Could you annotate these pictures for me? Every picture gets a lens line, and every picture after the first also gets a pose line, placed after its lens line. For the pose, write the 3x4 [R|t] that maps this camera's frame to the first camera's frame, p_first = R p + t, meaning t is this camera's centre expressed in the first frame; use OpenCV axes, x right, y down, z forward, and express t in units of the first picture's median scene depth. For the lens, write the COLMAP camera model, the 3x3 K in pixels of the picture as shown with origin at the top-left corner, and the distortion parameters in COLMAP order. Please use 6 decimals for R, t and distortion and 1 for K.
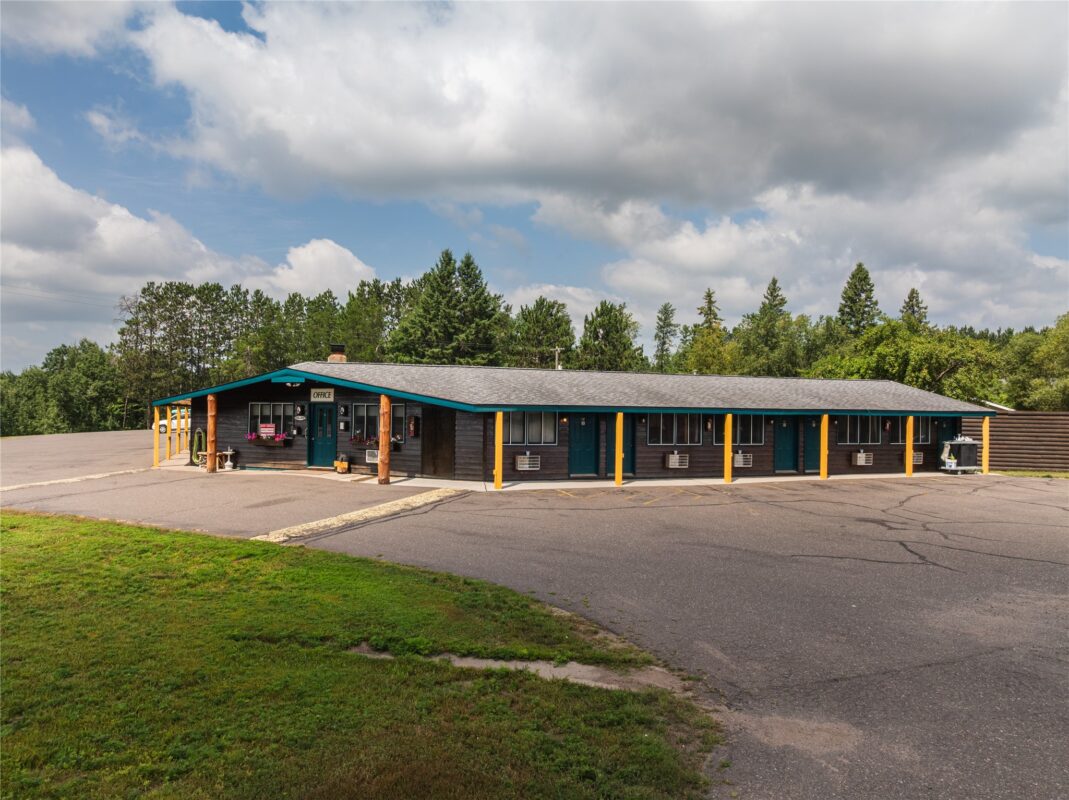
lens RADIAL K [[746.9, 0, 537.8], [0, 746.9, 399.0], [0, 0, 1]] dist [-0.048408, 0.022507]
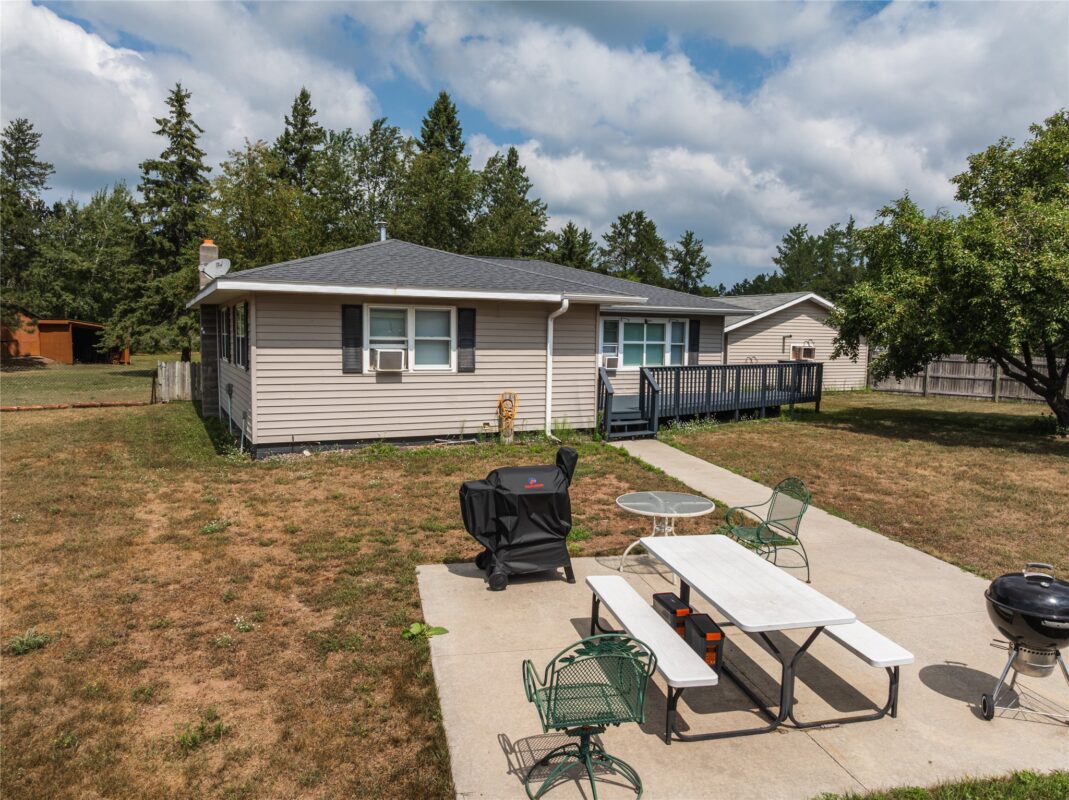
lens RADIAL K [[746.9, 0, 527.5], [0, 746.9, 398.9], [0, 0, 1]] dist [-0.048408, 0.022507]
pose [[0.619400, -0.072099, 0.781758, -0.029460], [-0.021537, 0.993839, 0.108723, 0.004754], [-0.784780, -0.084180, 0.614030, 0.504458]]
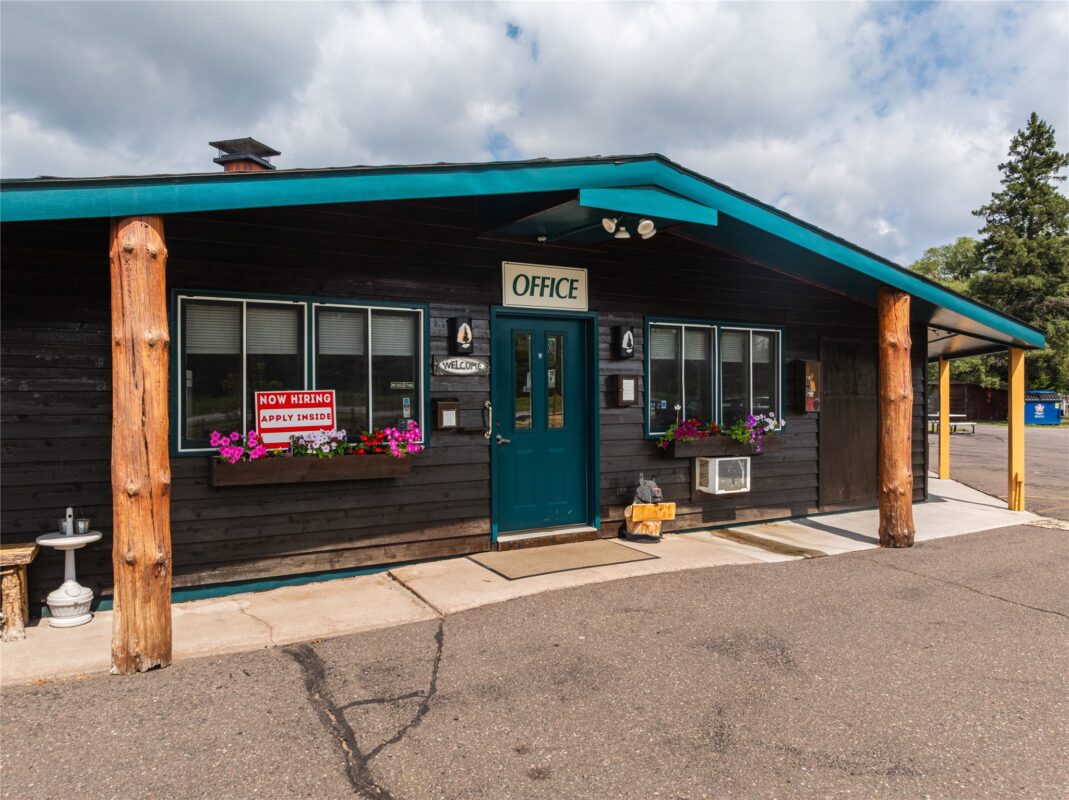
lens RADIAL K [[746.9, 0, 535.7], [0, 746.9, 402.6], [0, 0, 1]] dist [-0.048408, 0.022507]
pose [[0.586862, -0.029739, 0.809141, -0.159362], [-0.012393, 0.998878, 0.045702, 0.008027], [-0.809592, -0.036848, 0.585835, 0.249717]]
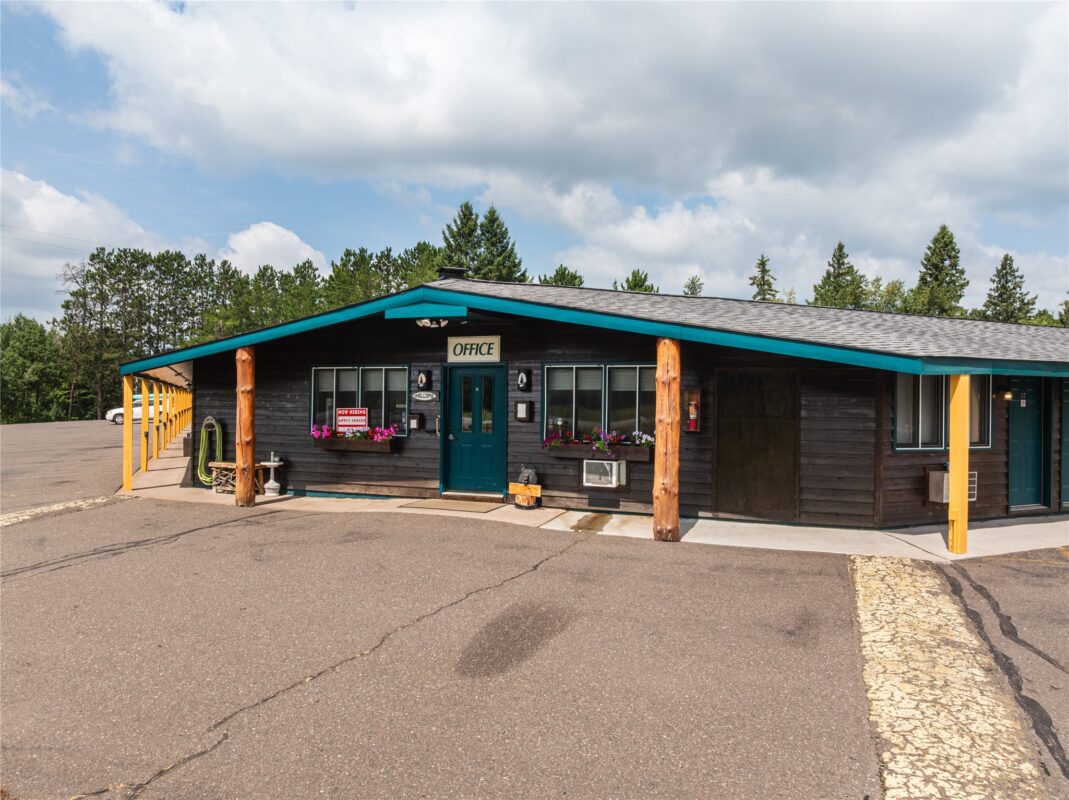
lens RADIAL K [[746.9, 0, 535.1], [0, 746.9, 401.1], [0, 0, 1]] dist [-0.048408, 0.022507]
pose [[0.998672, -0.002415, 0.051463, -0.082426], [0.001494, 0.999838, 0.017911, 0.006172], [-0.051497, -0.017810, 0.998514, 0.149969]]
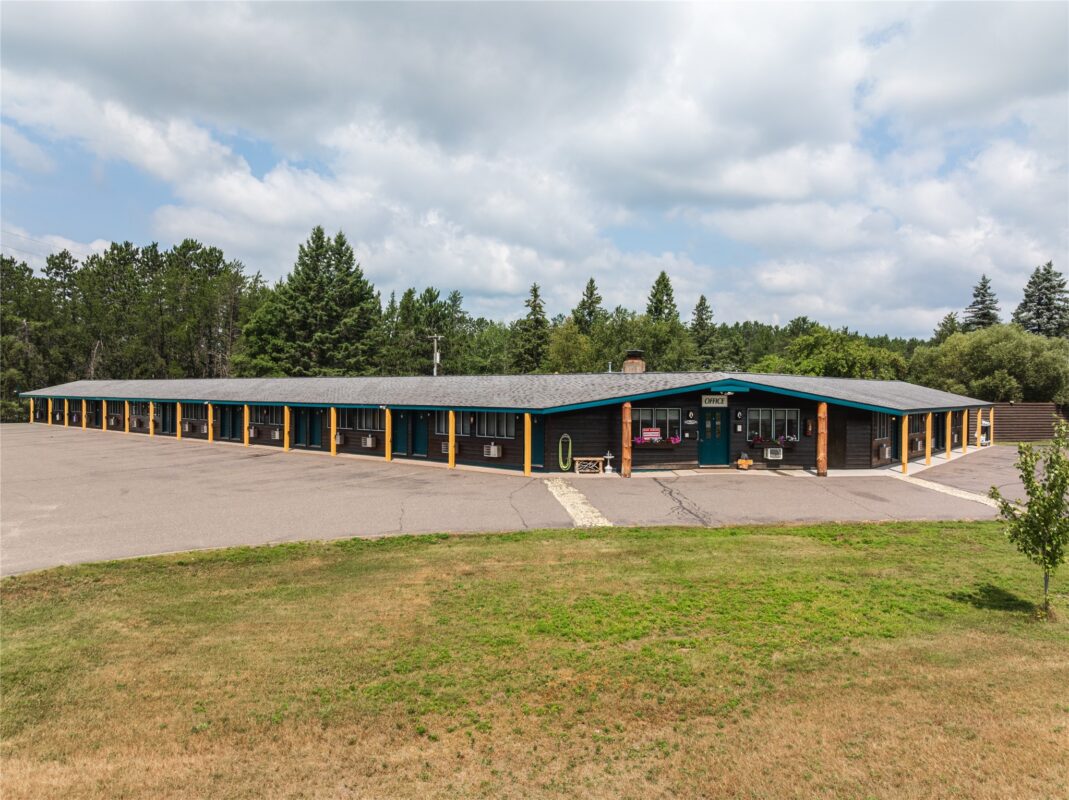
lens RADIAL K [[746.9, 0, 531.8], [0, 746.9, 397.6], [0, 0, 1]] dist [-0.048408, 0.022507]
pose [[0.870142, -0.010607, 0.492687, -0.322375], [-0.003628, 0.999603, 0.027928, -0.012094], [-0.492788, -0.026089, 0.869758, 0.051193]]
